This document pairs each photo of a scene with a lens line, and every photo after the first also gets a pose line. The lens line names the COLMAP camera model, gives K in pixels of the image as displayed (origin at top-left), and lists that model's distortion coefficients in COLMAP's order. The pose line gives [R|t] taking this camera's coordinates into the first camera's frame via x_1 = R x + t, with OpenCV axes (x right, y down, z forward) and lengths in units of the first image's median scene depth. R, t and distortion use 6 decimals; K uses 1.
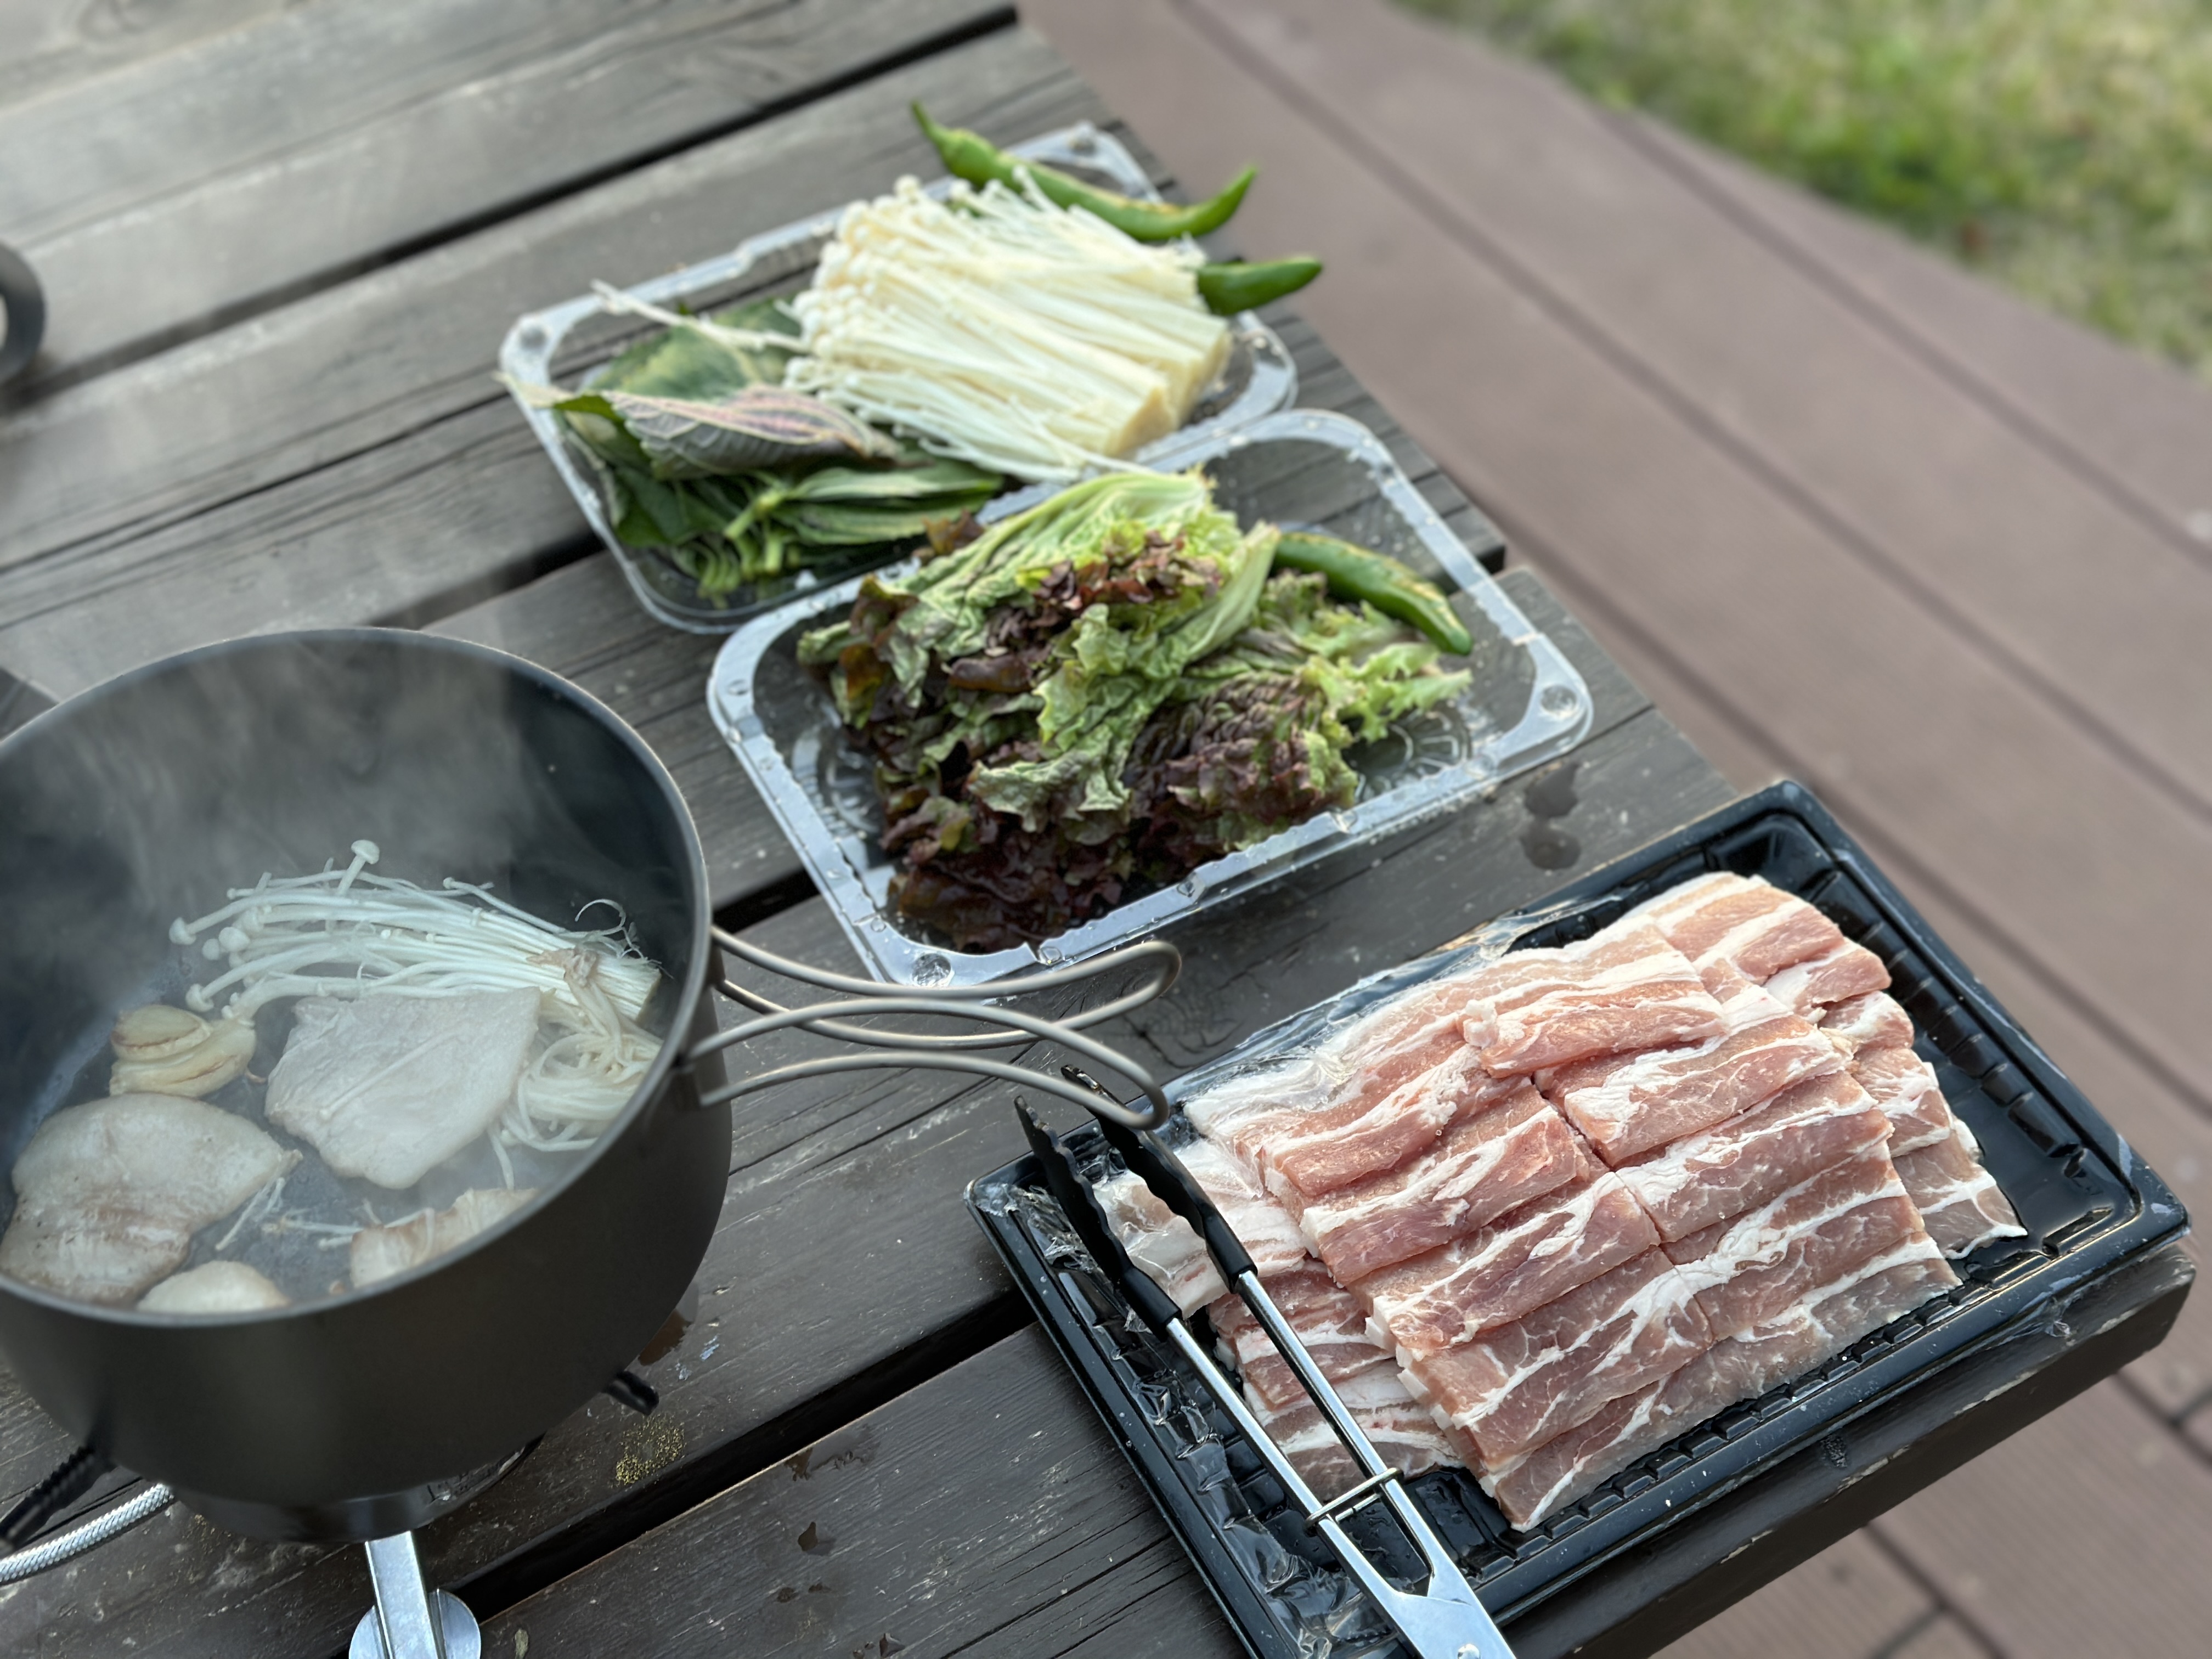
lens RADIAL K [[3072.1, 0, 1106.0], [0, 3072.1, 829.5], [0, 0, 1]] dist [0.134103, -0.403986]
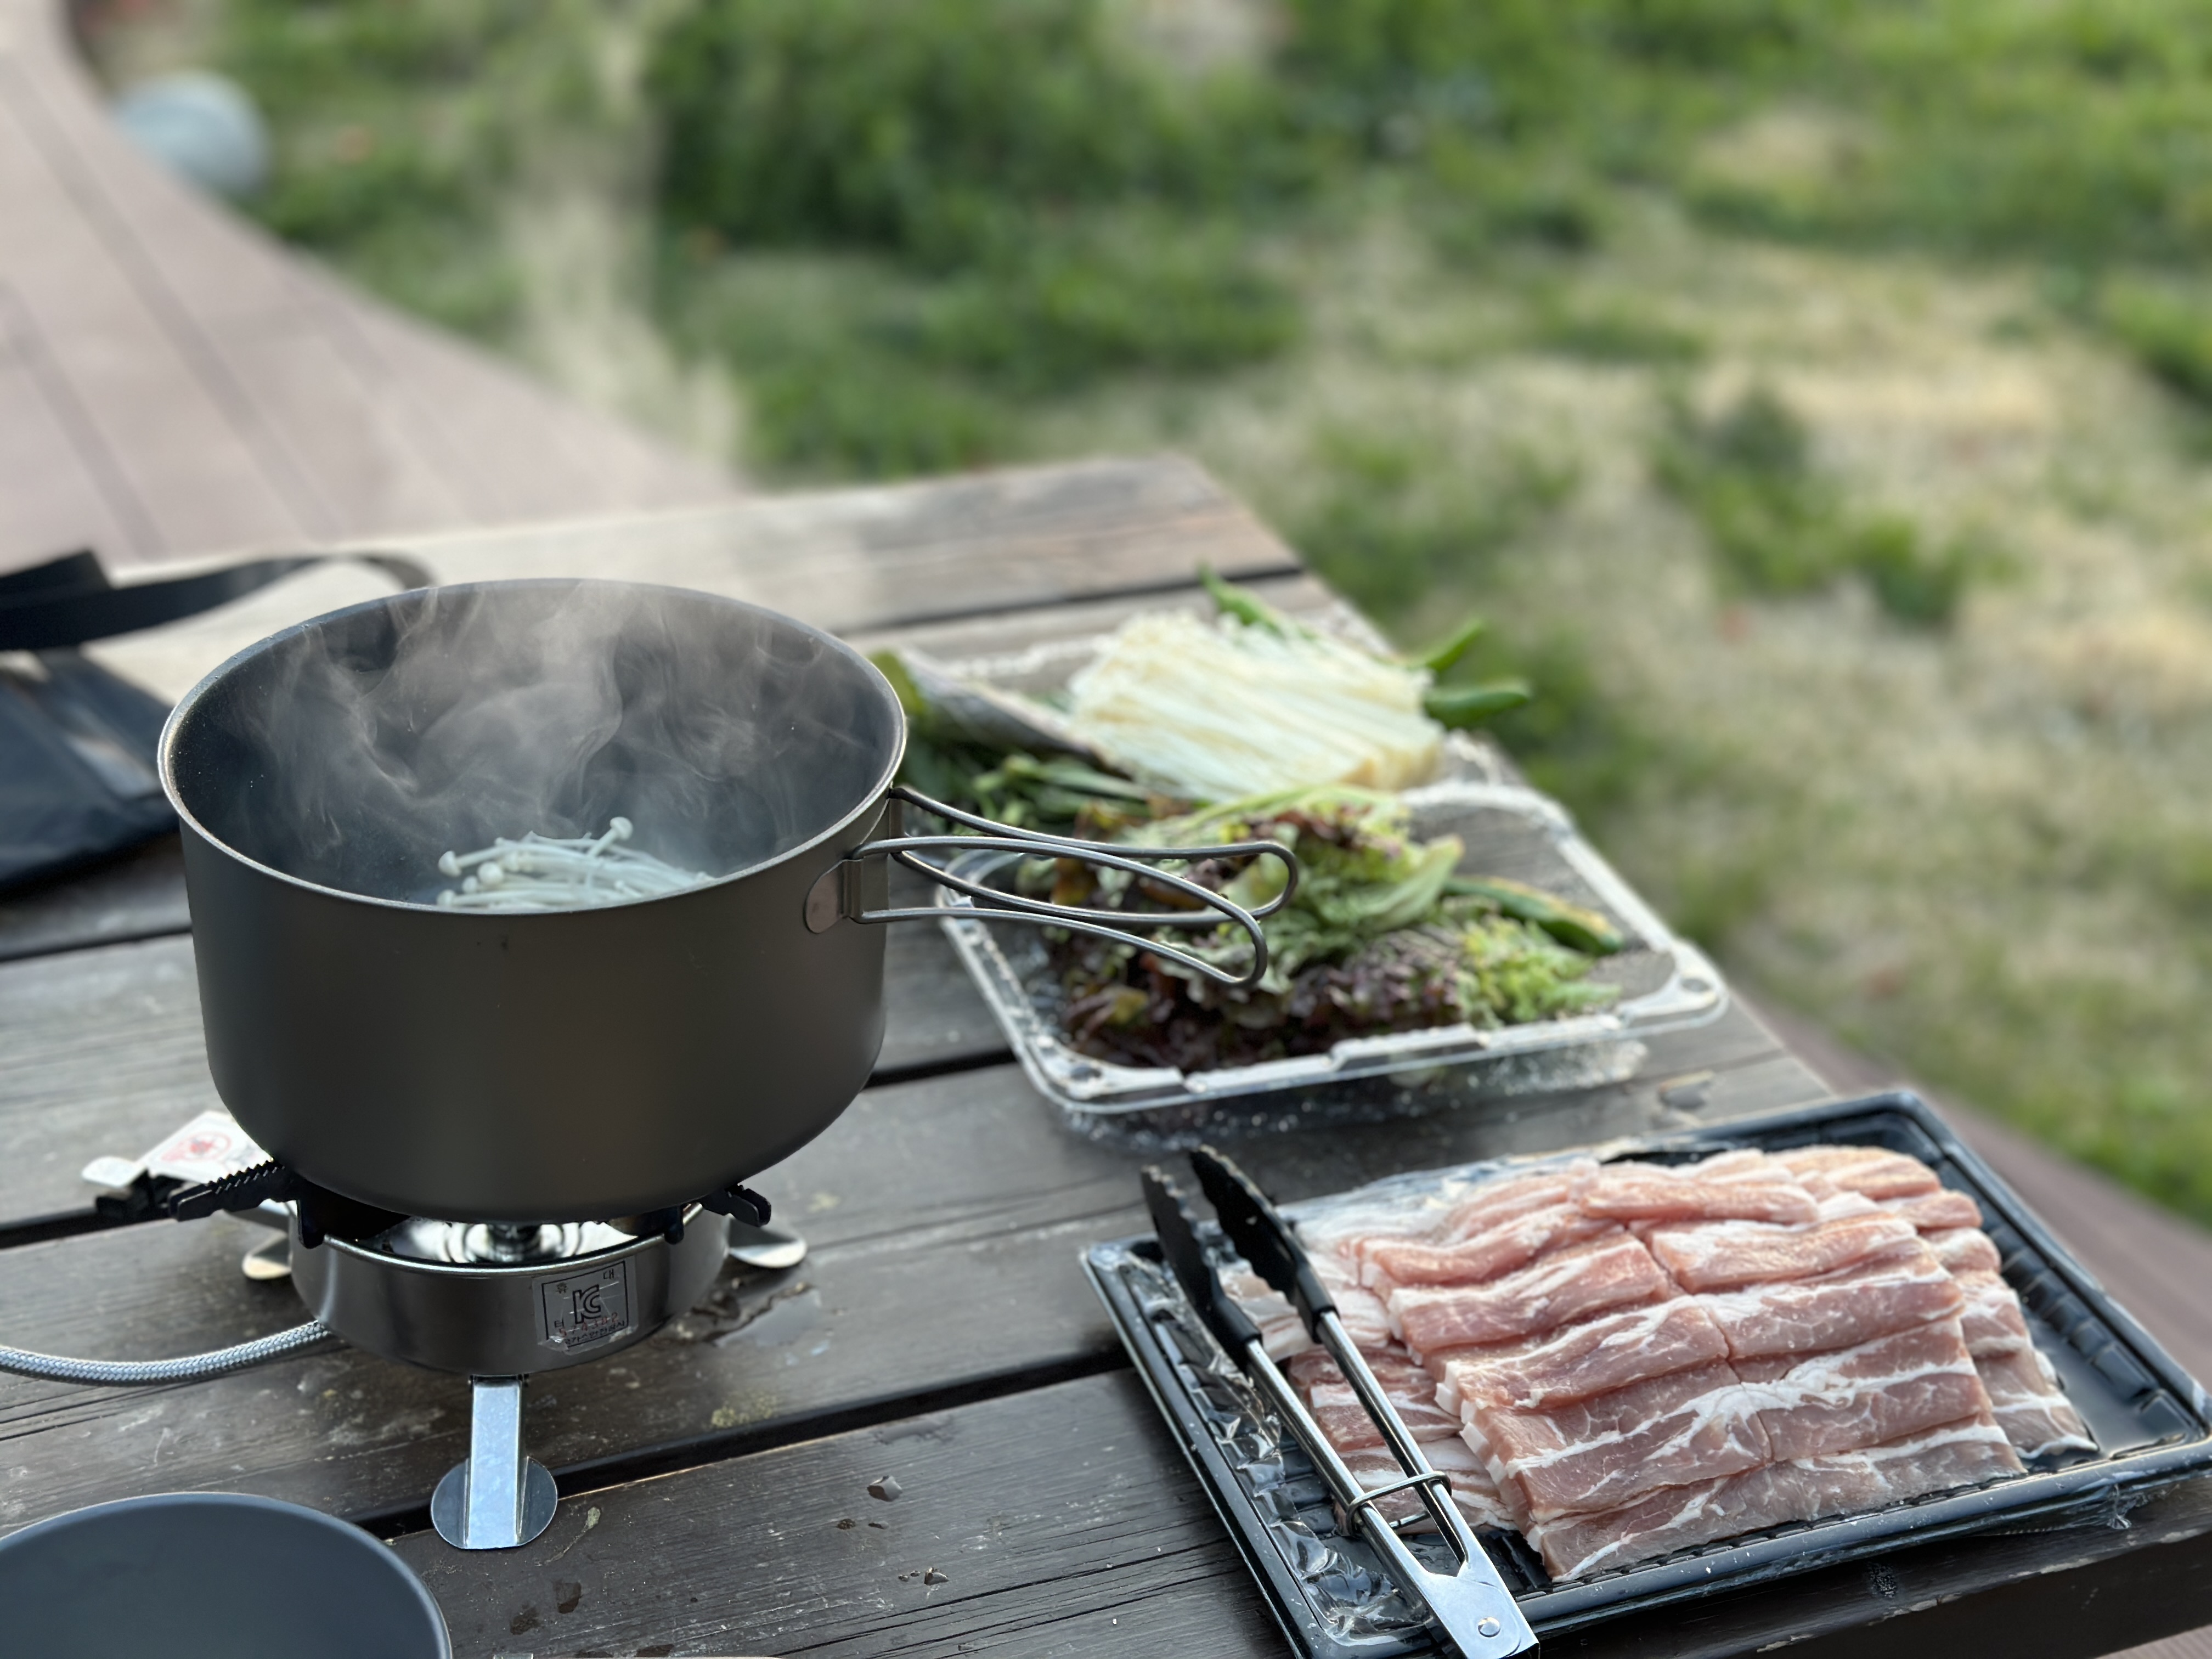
lens RADIAL K [[3072.1, 0, 1106.0], [0, 3072.1, 829.5], [0, 0, 1]] dist [0.134103, -0.403986]
pose [[0.983850, 0.130351, -0.122670, 0.076803], [-0.167530, 0.911914, -0.374628, 0.393685], [0.063031, 0.389129, 0.919024, -0.041341]]
